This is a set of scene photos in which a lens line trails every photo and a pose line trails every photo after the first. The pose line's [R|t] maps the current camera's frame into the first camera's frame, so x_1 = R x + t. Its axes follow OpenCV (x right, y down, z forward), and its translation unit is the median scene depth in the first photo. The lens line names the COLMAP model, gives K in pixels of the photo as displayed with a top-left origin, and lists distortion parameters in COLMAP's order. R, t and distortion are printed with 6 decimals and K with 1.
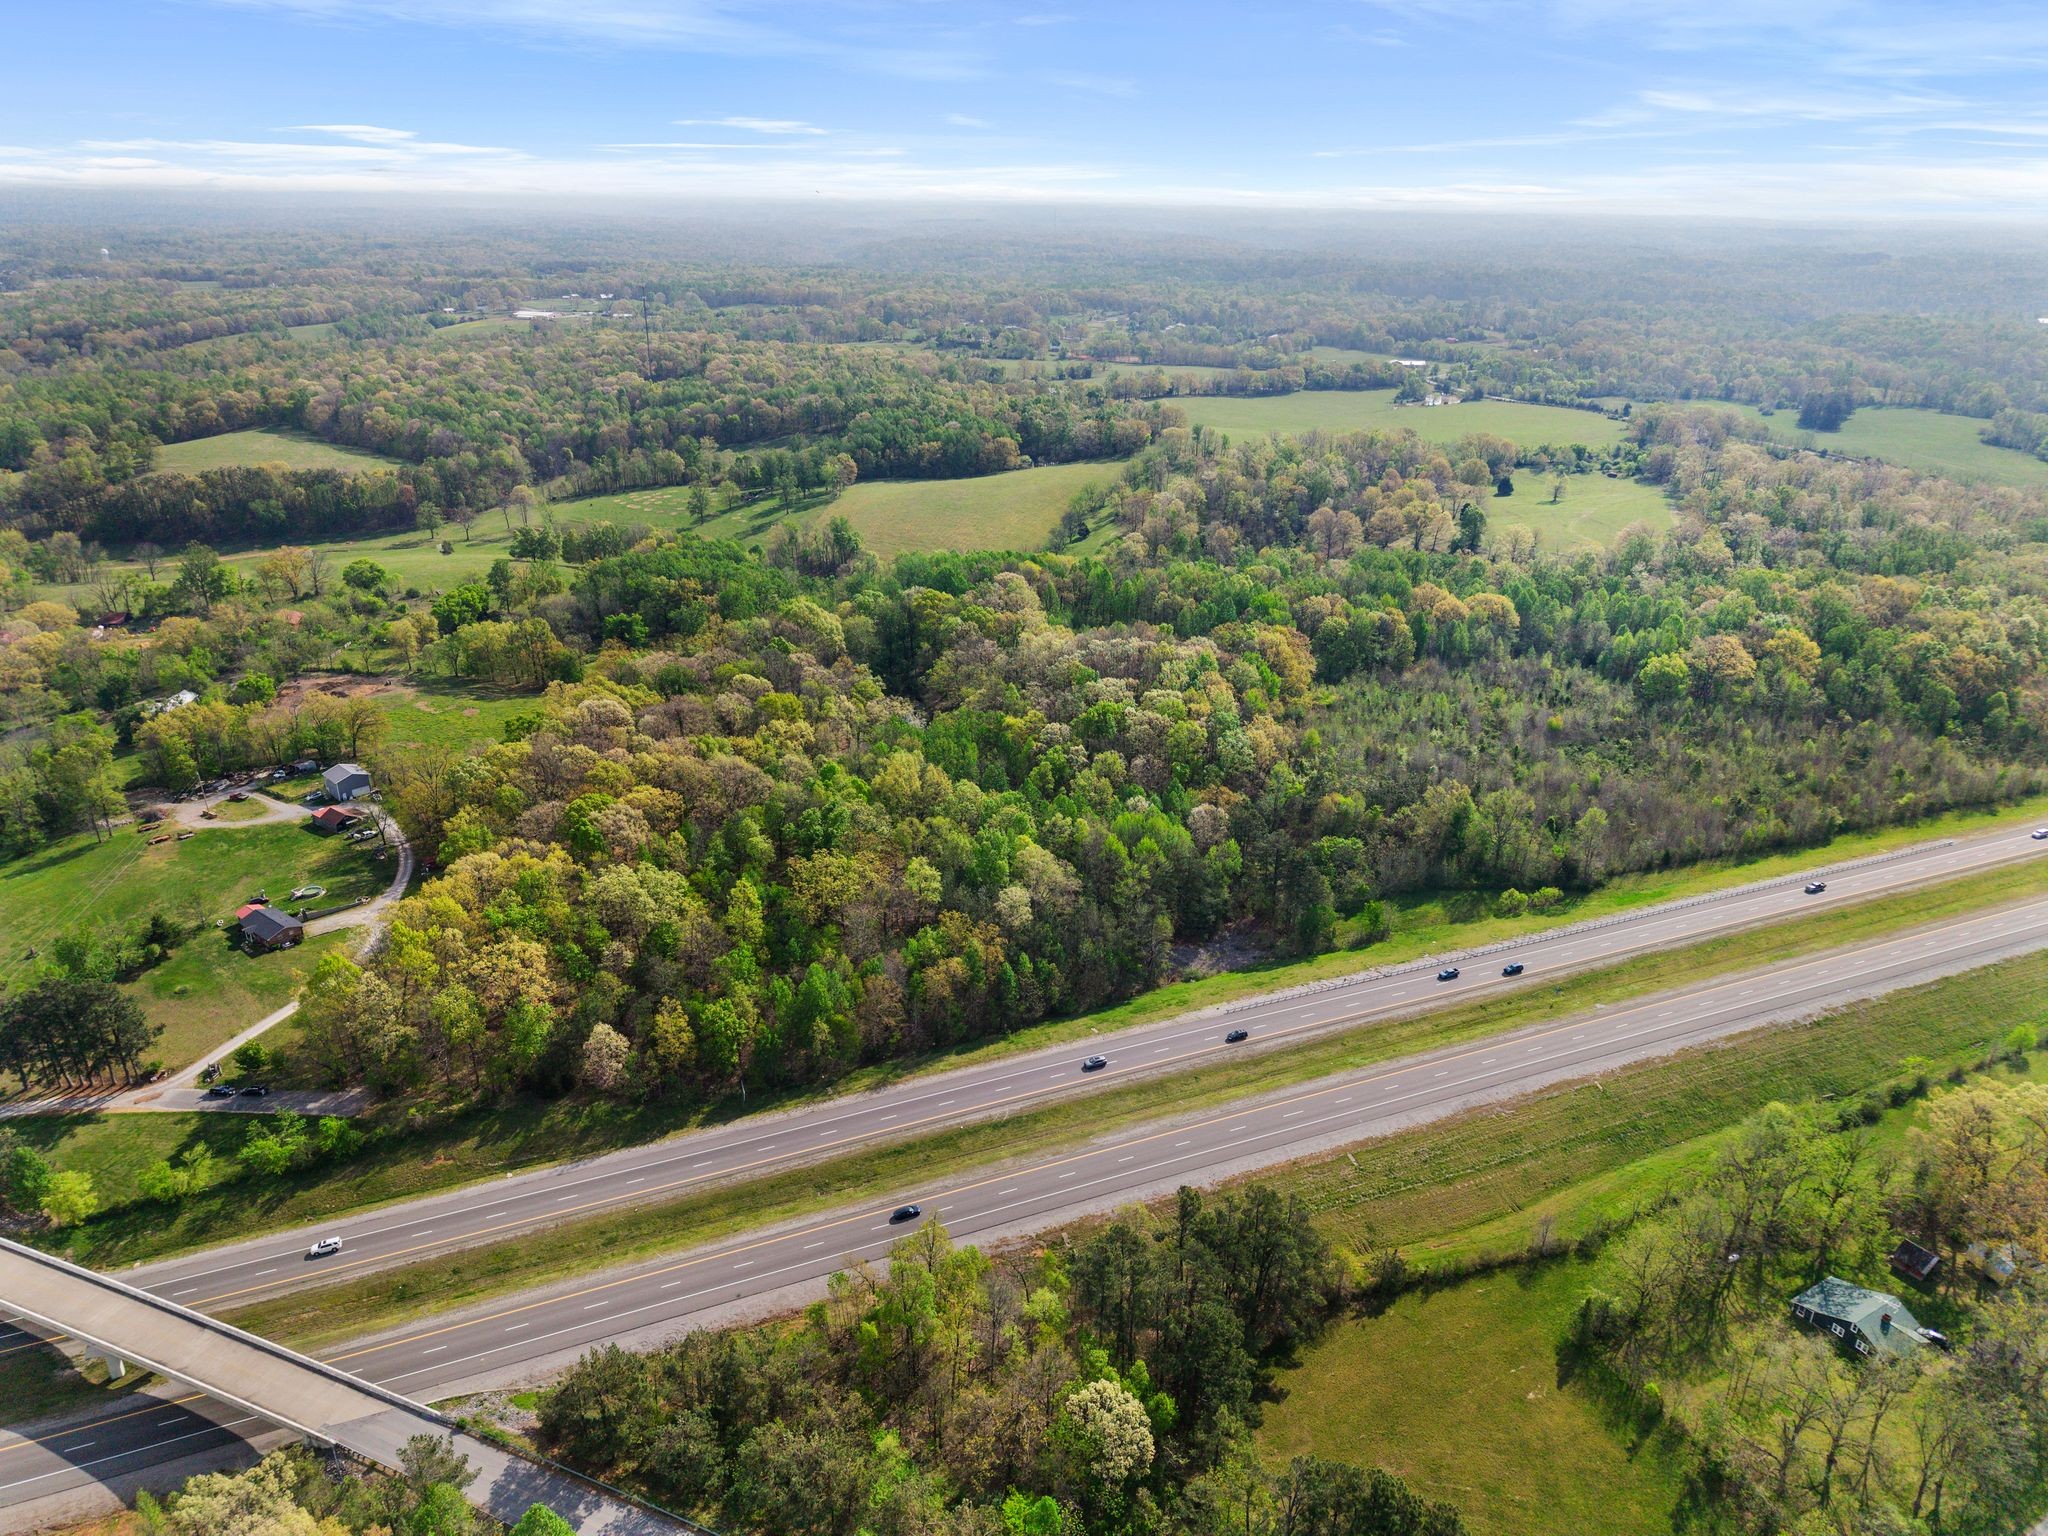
lens RADIAL K [[1366.9, 0, 1024.0], [0, 1366.9, 768.0], [0, 0, 1]] dist [0.024318, -0.024678]
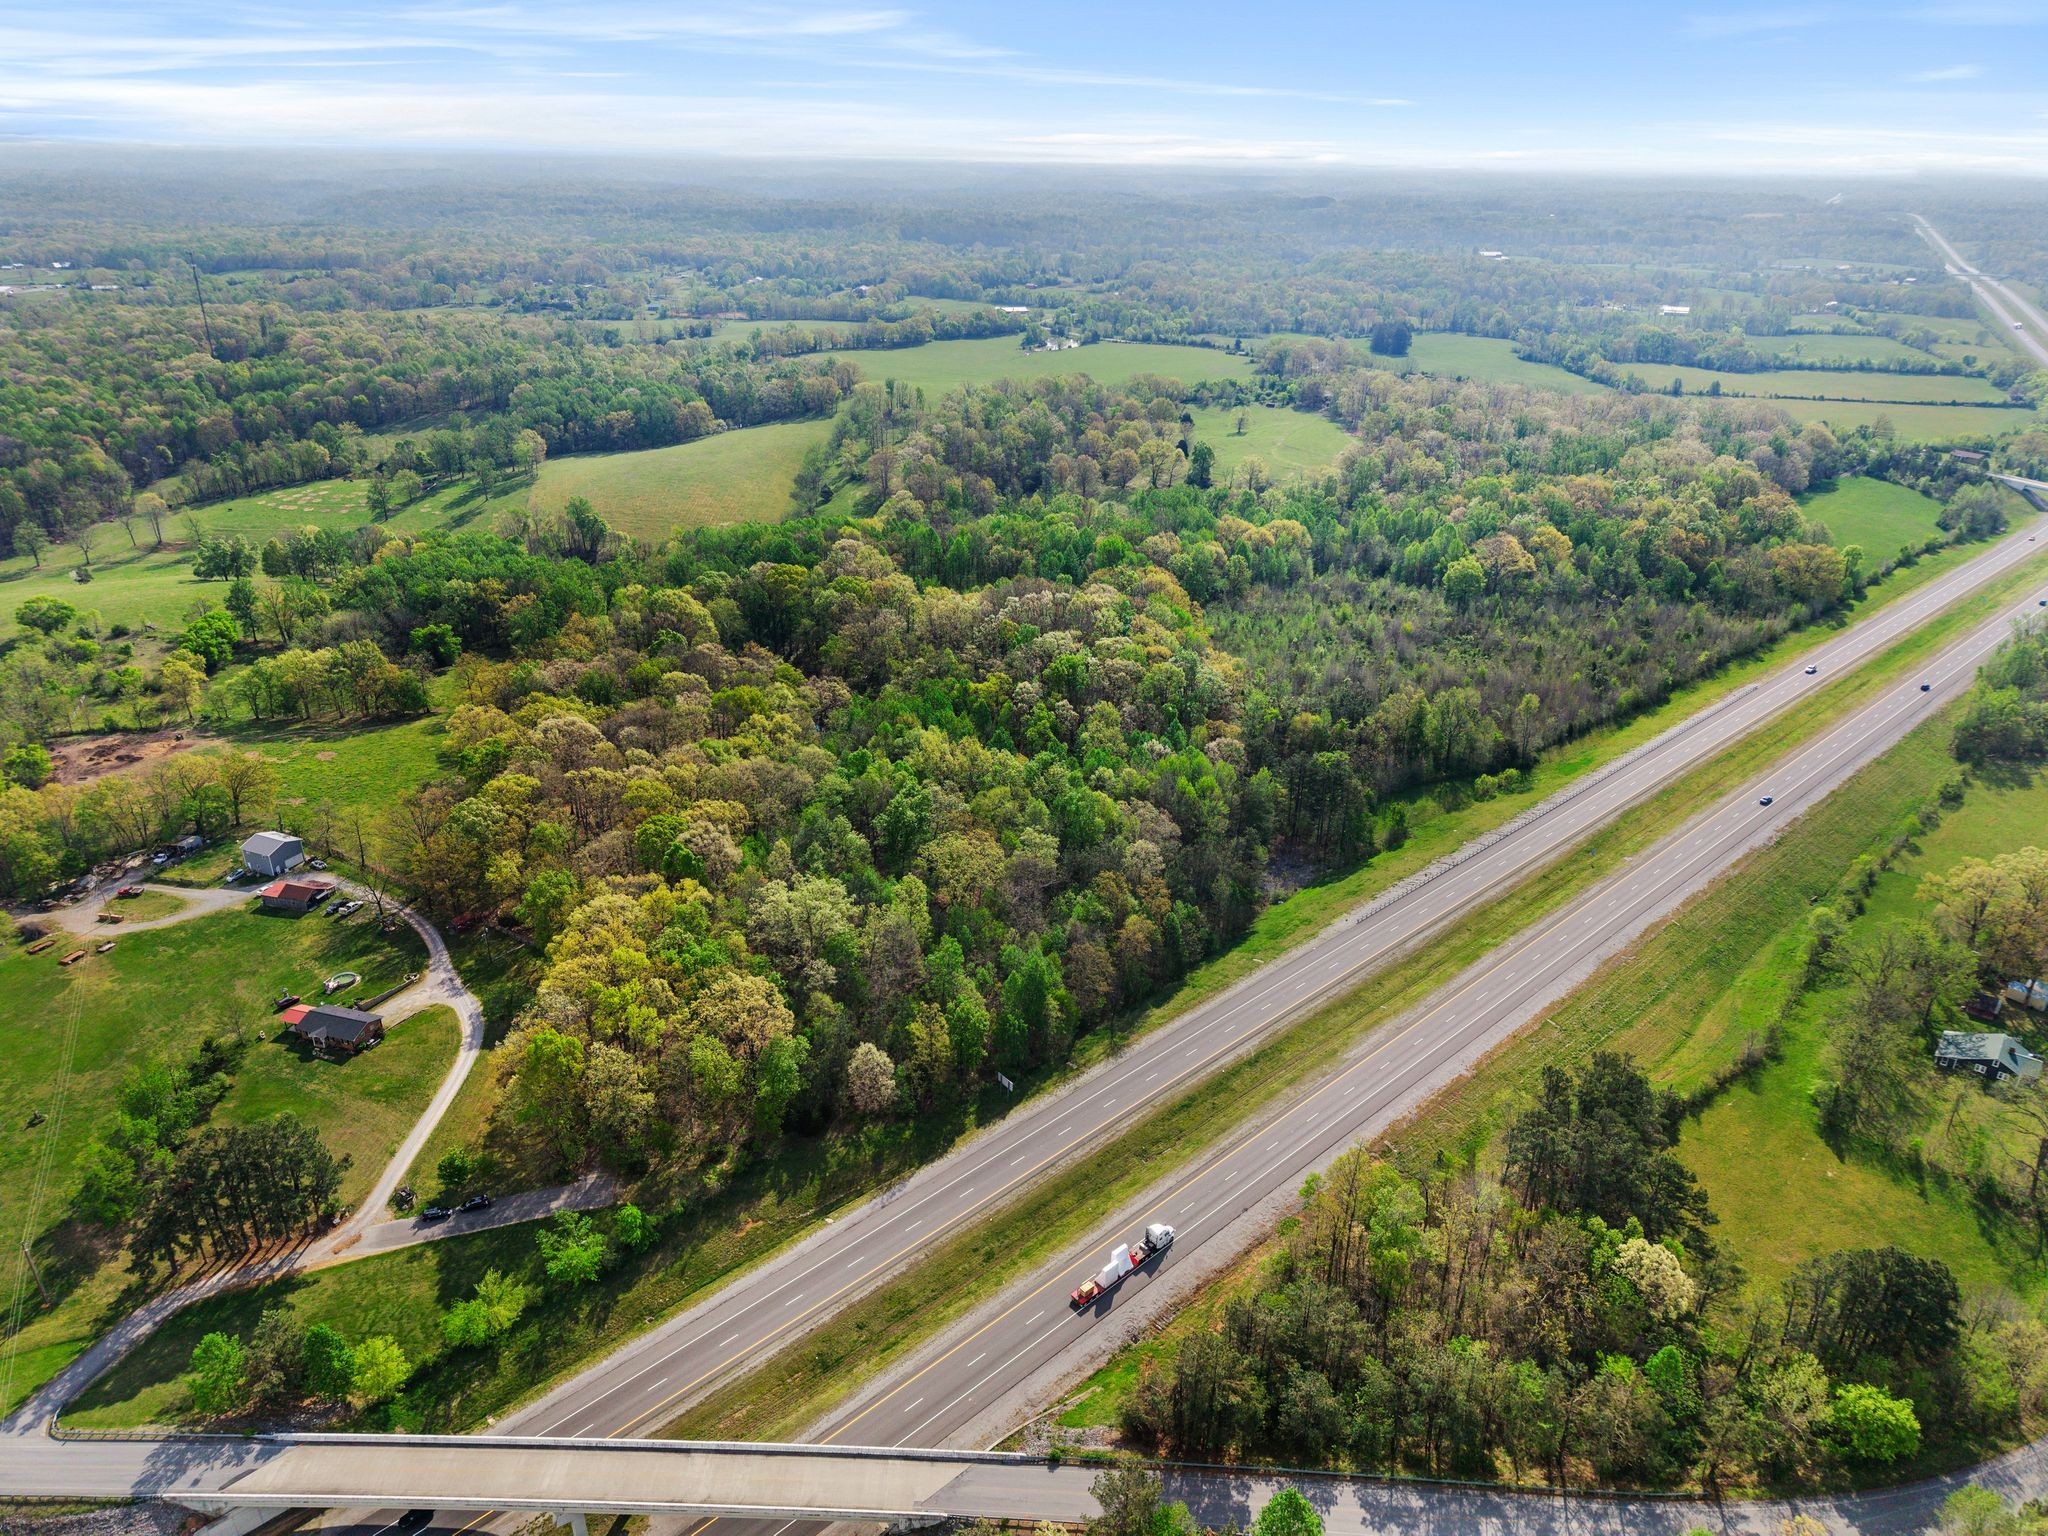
lens RADIAL K [[1366.9, 0, 1024.0], [0, 1366.9, 768.0], [0, 0, 1]] dist [0.024318, -0.024678]
pose [[0.938288, -0.143449, 0.314702, -0.237489], [0.133345, 0.989623, 0.053524, -0.018709], [-0.319114, -0.008257, 0.947680, 0.037412]]
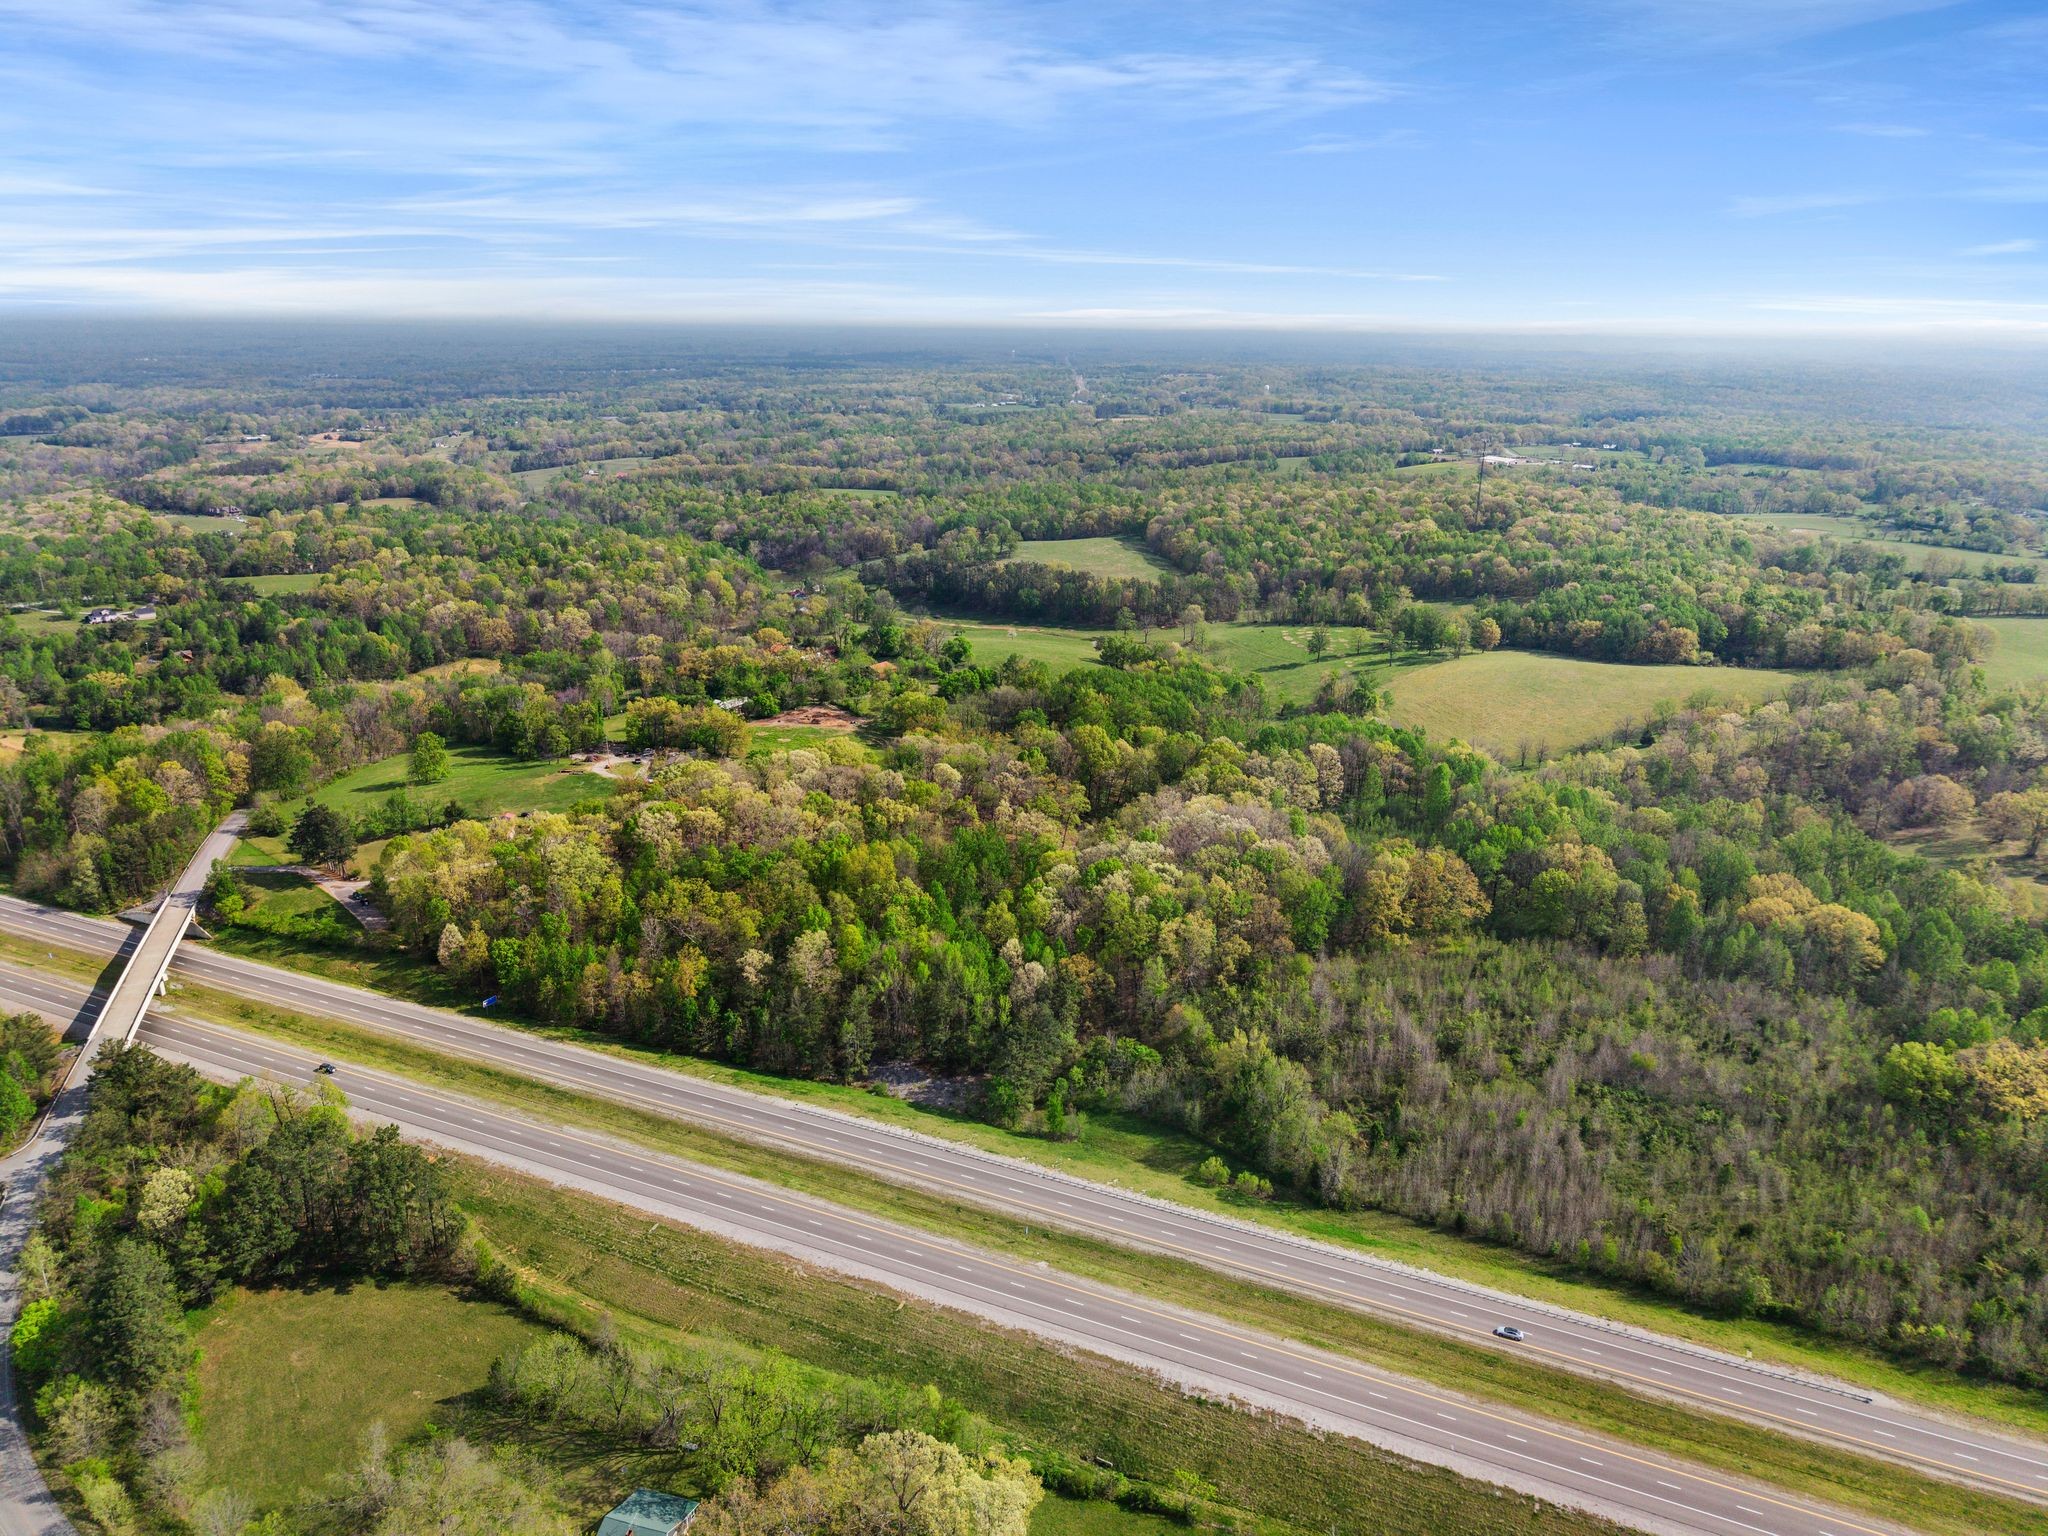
lens RADIAL K [[1366.9, 0, 1024.0], [0, 1366.9, 768.0], [0, 0, 1]] dist [0.024318, -0.024678]
pose [[0.686239, 0.221245, -0.692912, 0.564513], [-0.283021, 0.958766, 0.025835, -0.097282], [0.670056, 0.178380, 0.720559, 0.152862]]
